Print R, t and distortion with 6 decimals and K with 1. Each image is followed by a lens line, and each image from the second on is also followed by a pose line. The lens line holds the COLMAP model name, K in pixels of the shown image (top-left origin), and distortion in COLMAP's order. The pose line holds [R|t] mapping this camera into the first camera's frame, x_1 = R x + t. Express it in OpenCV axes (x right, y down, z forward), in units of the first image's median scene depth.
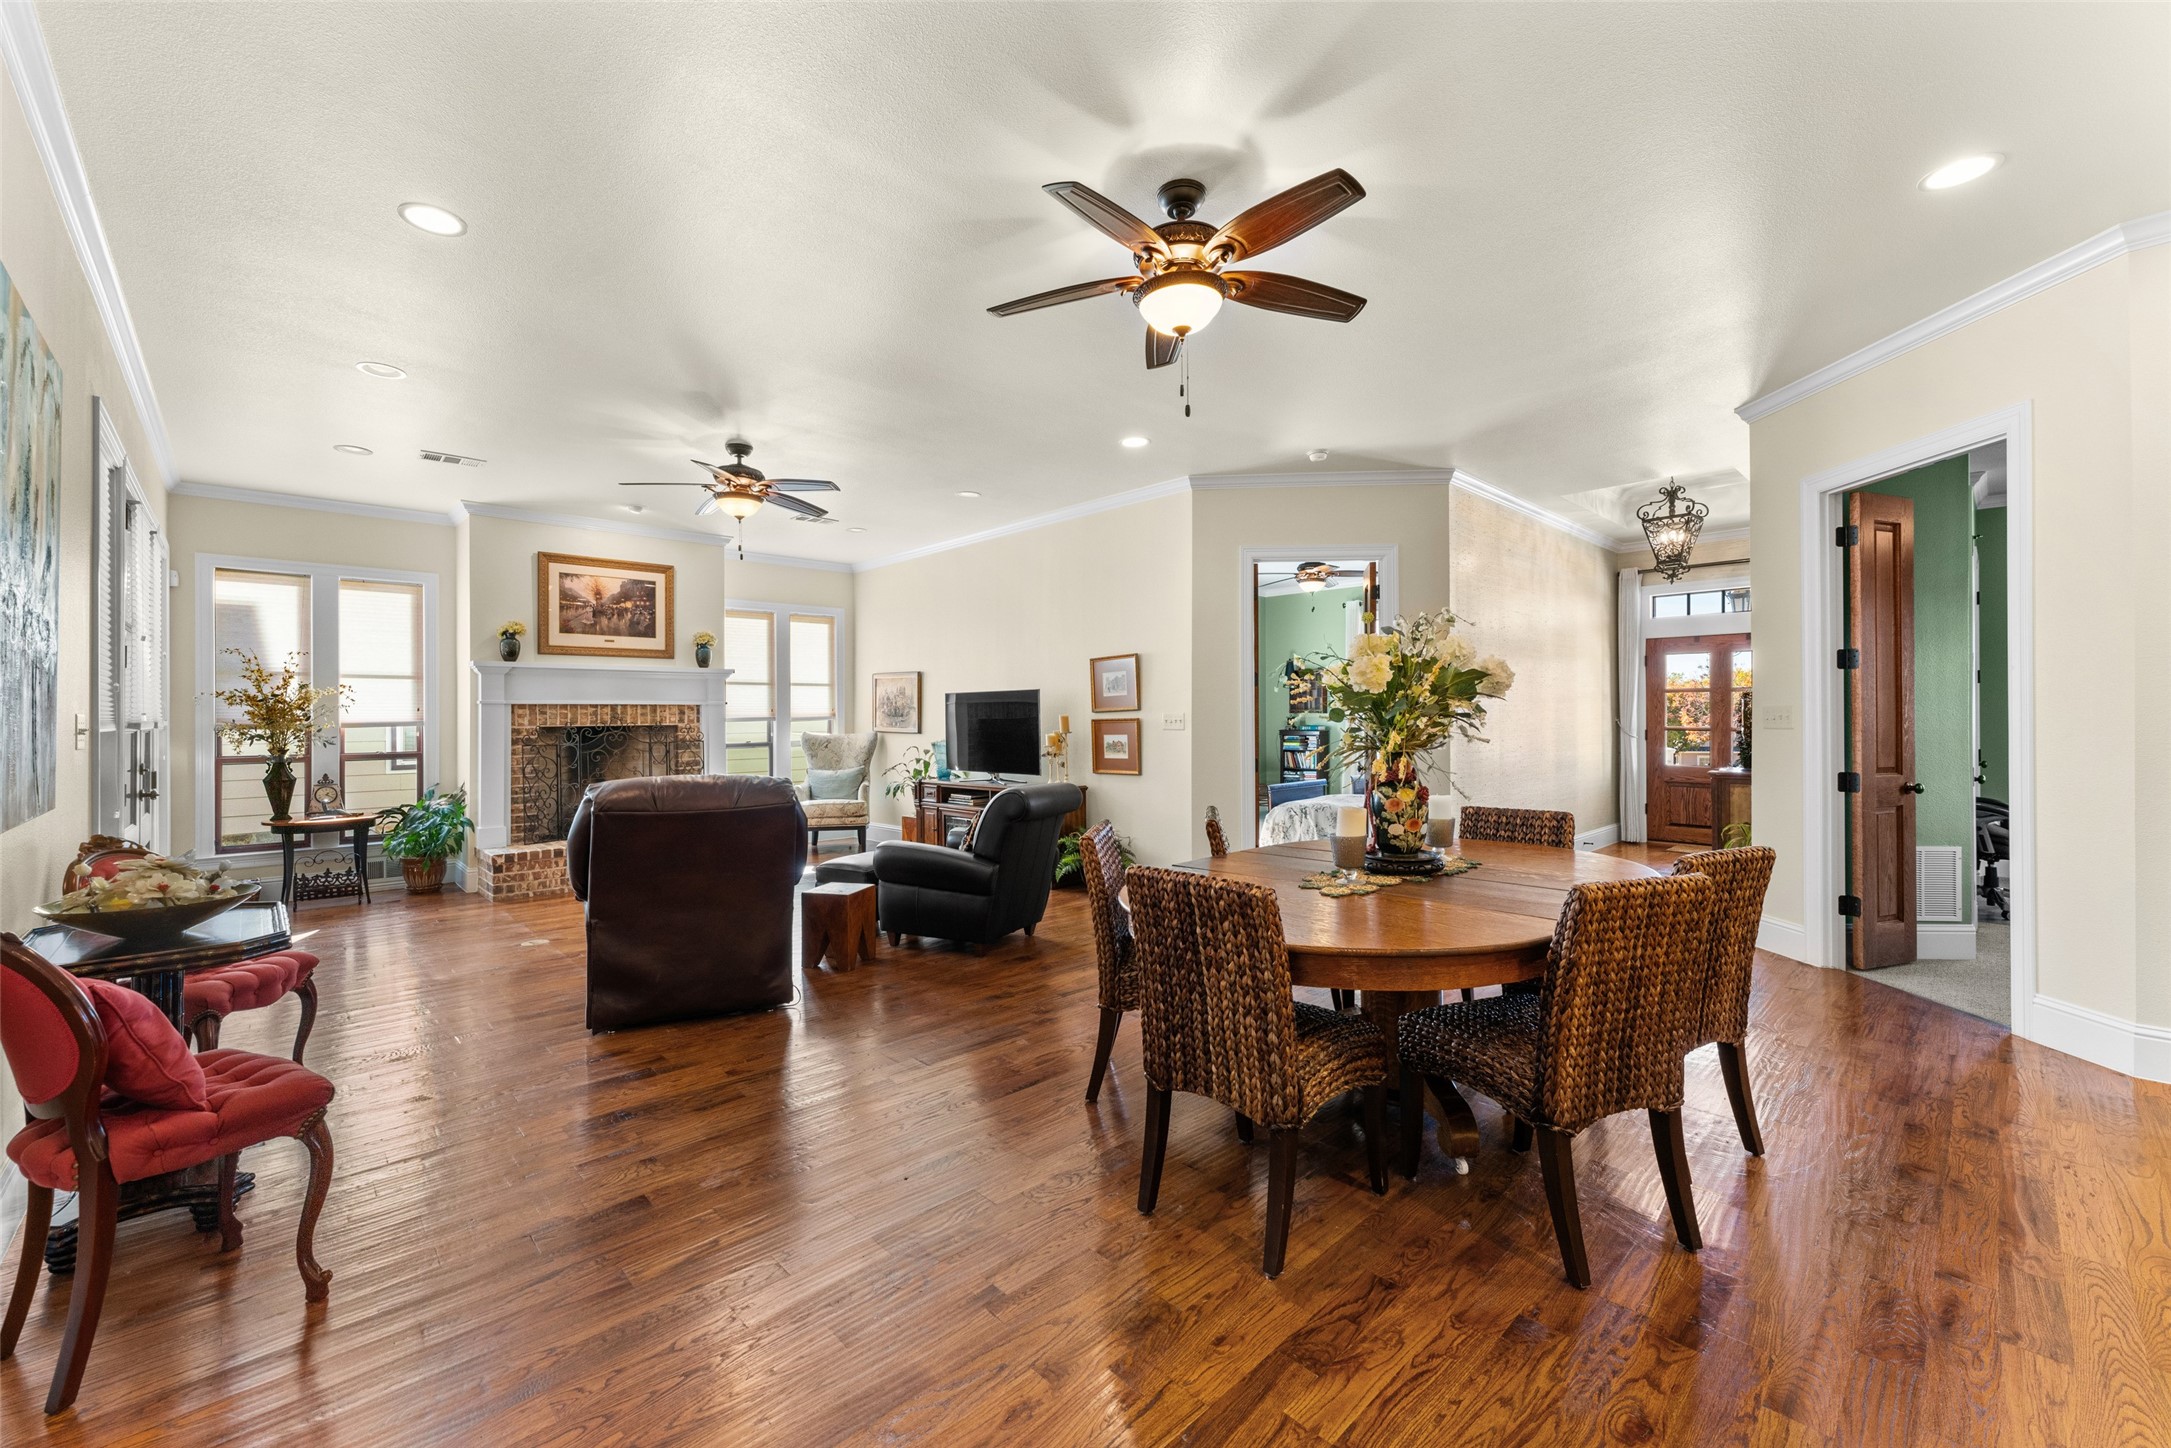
lens RADIAL K [[861.8, 0, 1071.4], [0, 861.8, 710.5], [0, 0, 1]] dist [-0.000725, -0.000033]
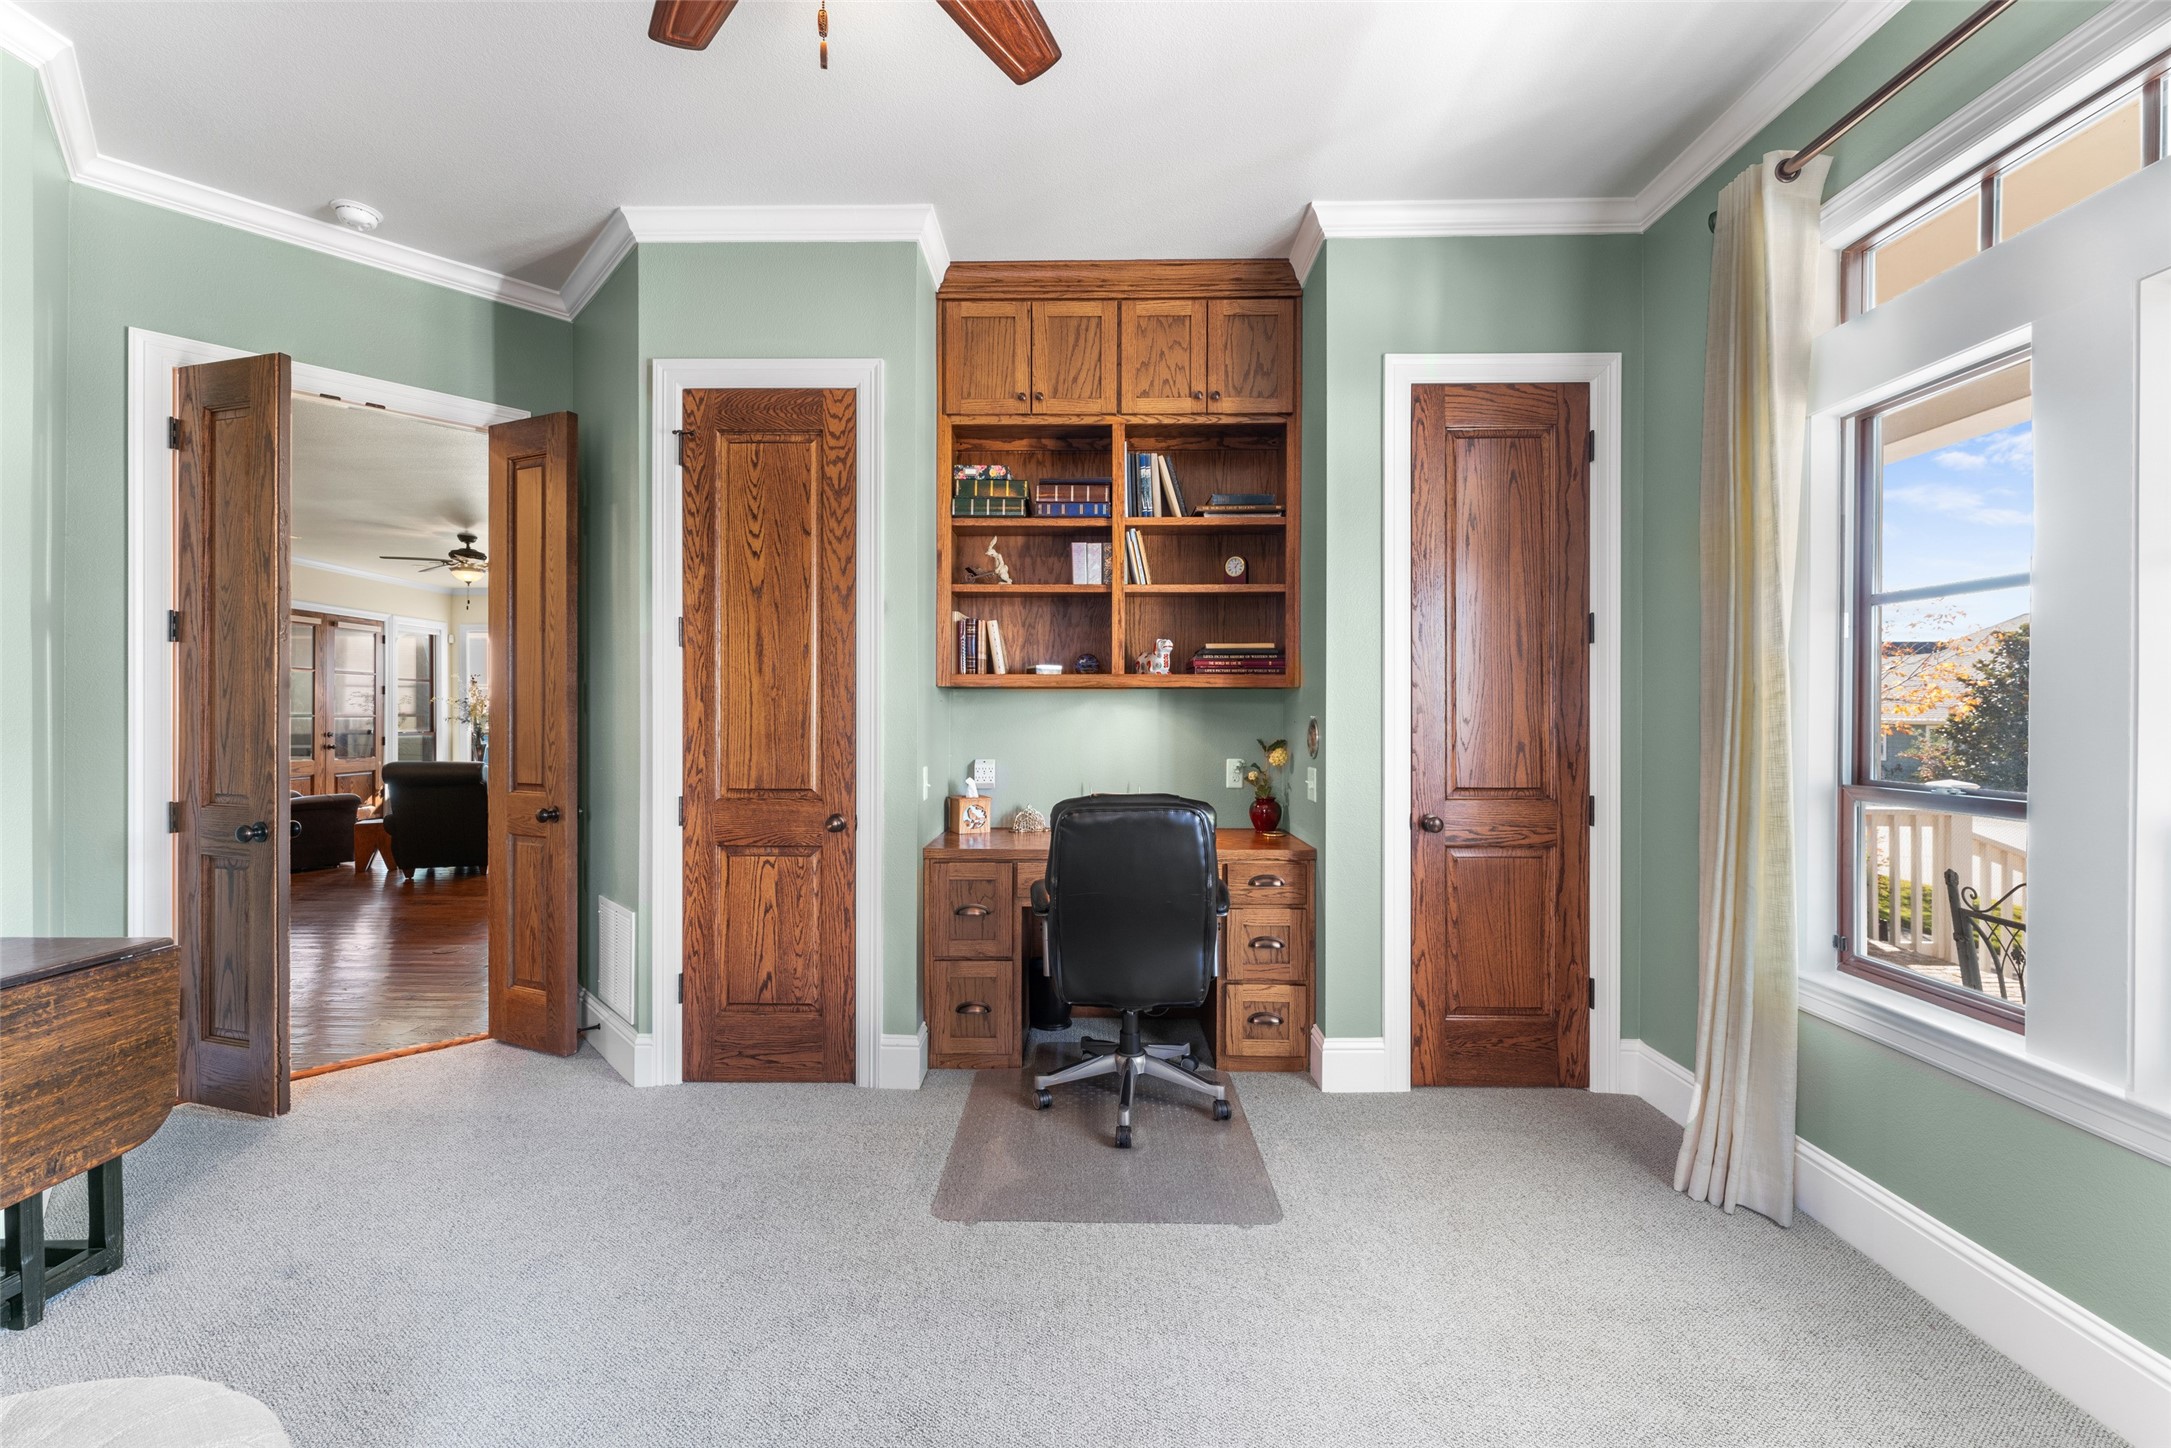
lens RADIAL K [[867.6, 0, 1085.5], [0, 867.6, 724.0], [0, 0, 1]] dist [0.016753, 0.000046]
pose [[0.713557, 0.014310, -0.700451, 1.106429], [-0.003452, 0.999851, 0.016910, -0.000658], [0.700589, -0.009648, 0.713500, 0.478265]]
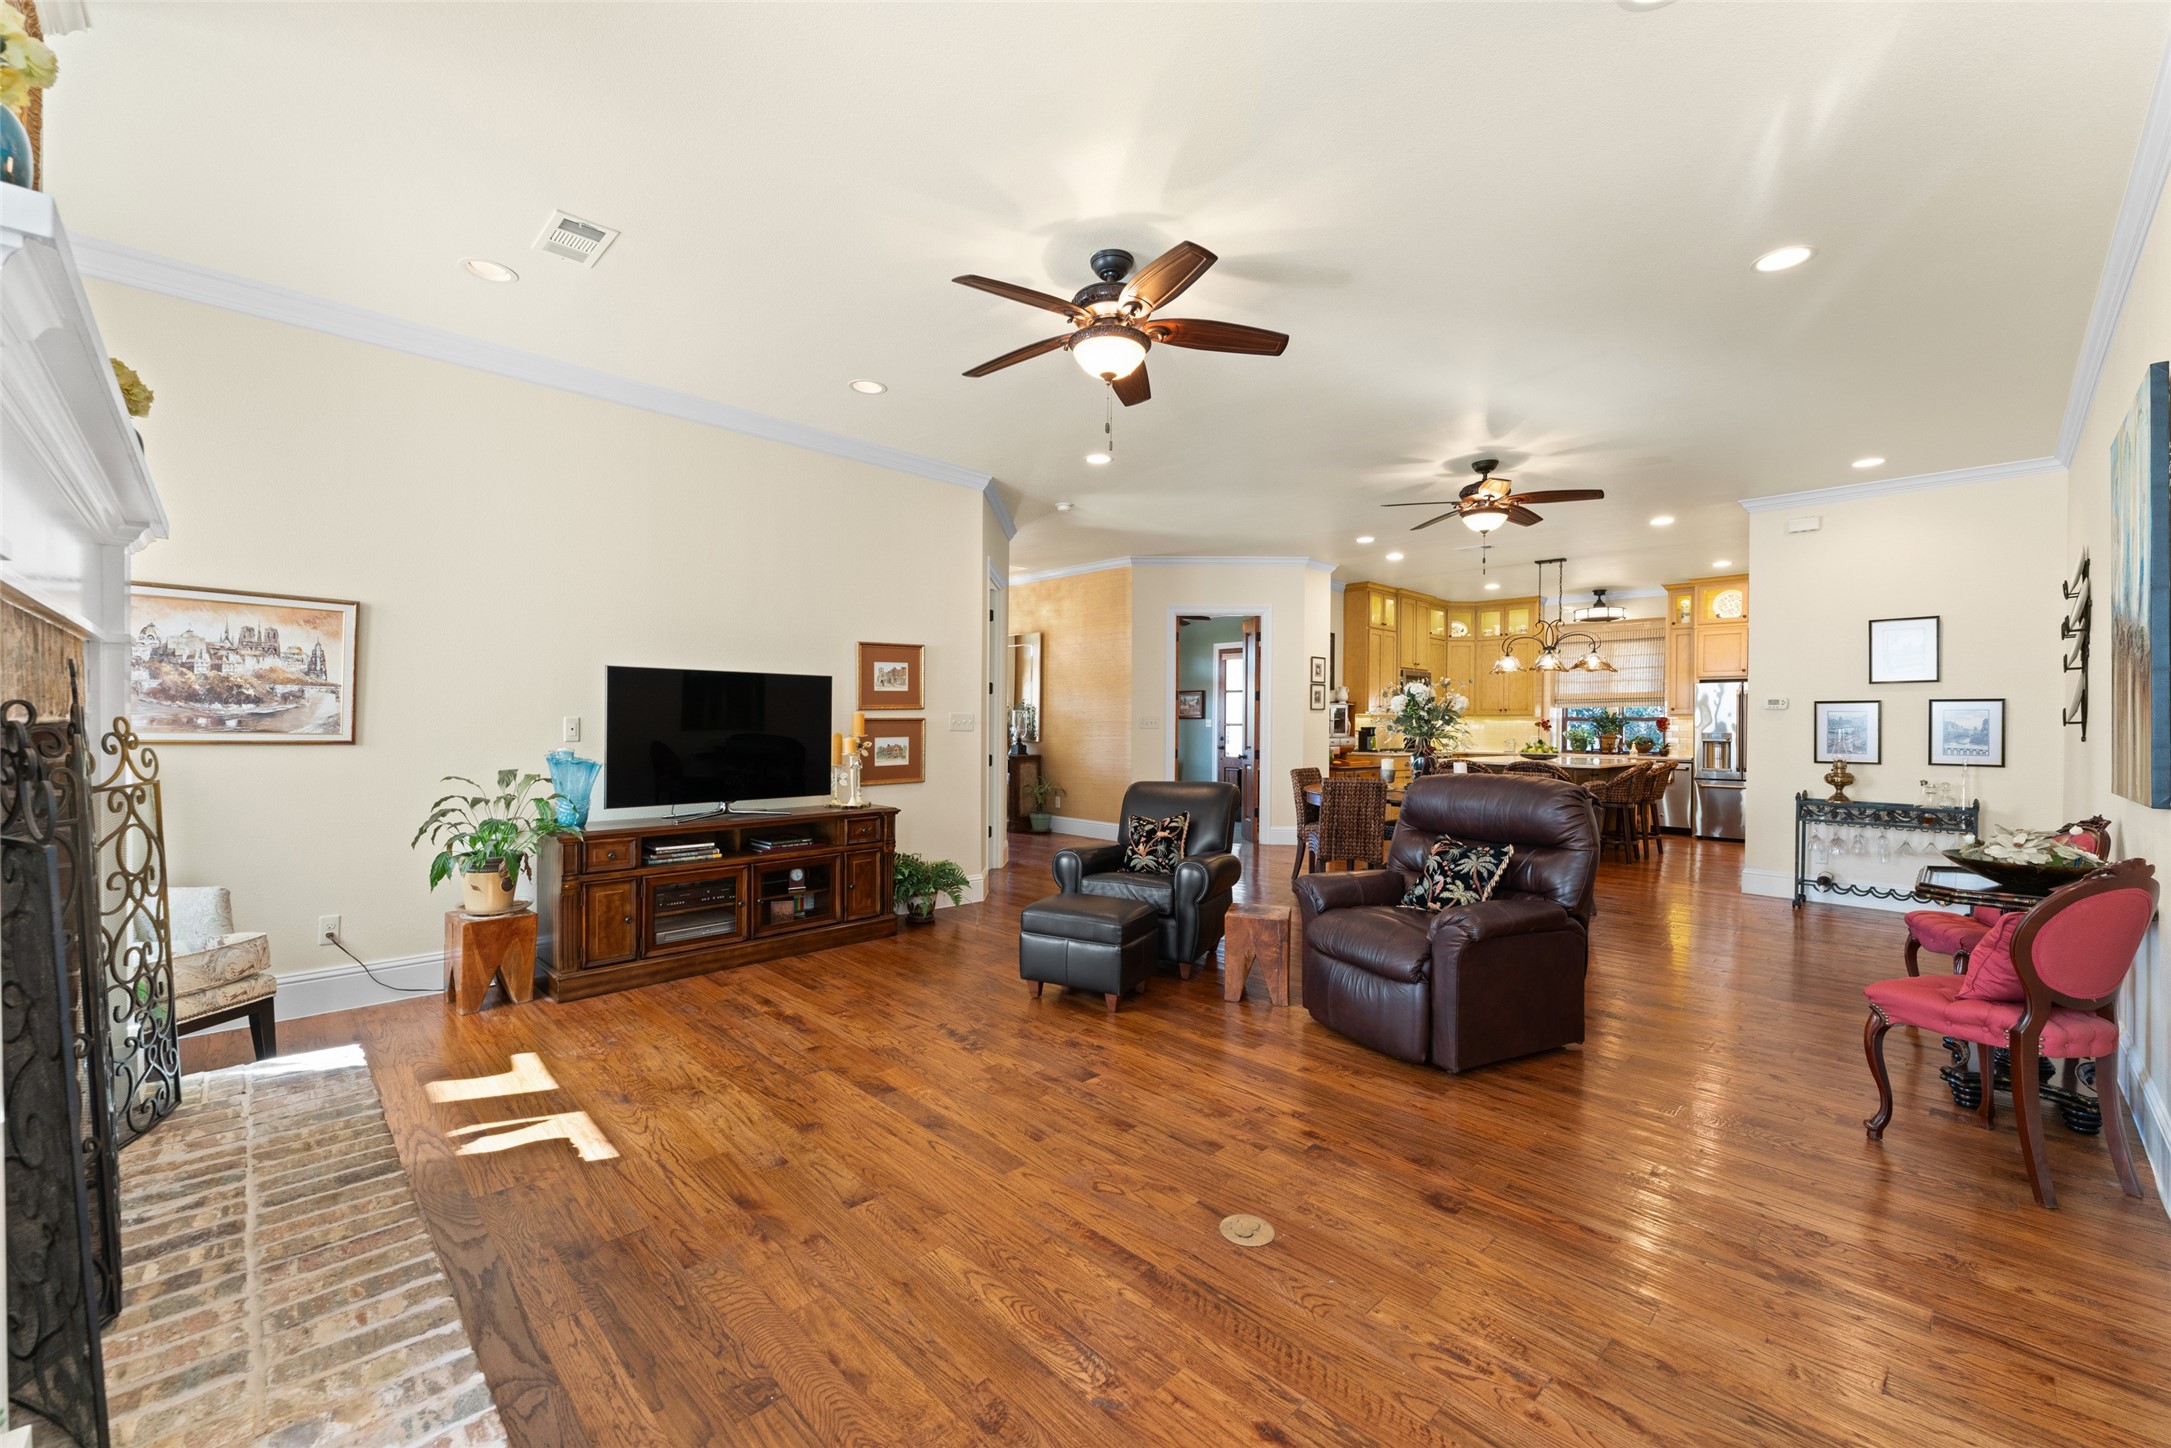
lens RADIAL K [[871.6, 0, 1073.6], [0, 871.6, 726.6], [0, 0, 1]] dist [-0.007847, -0.000383]
pose [[-0.011014, 0.002250, 0.999937, -0.726177], [-0.016176, 0.999866, -0.002428, 0.014824], [-0.999809, -0.016202, -0.010976, 0.755115]]
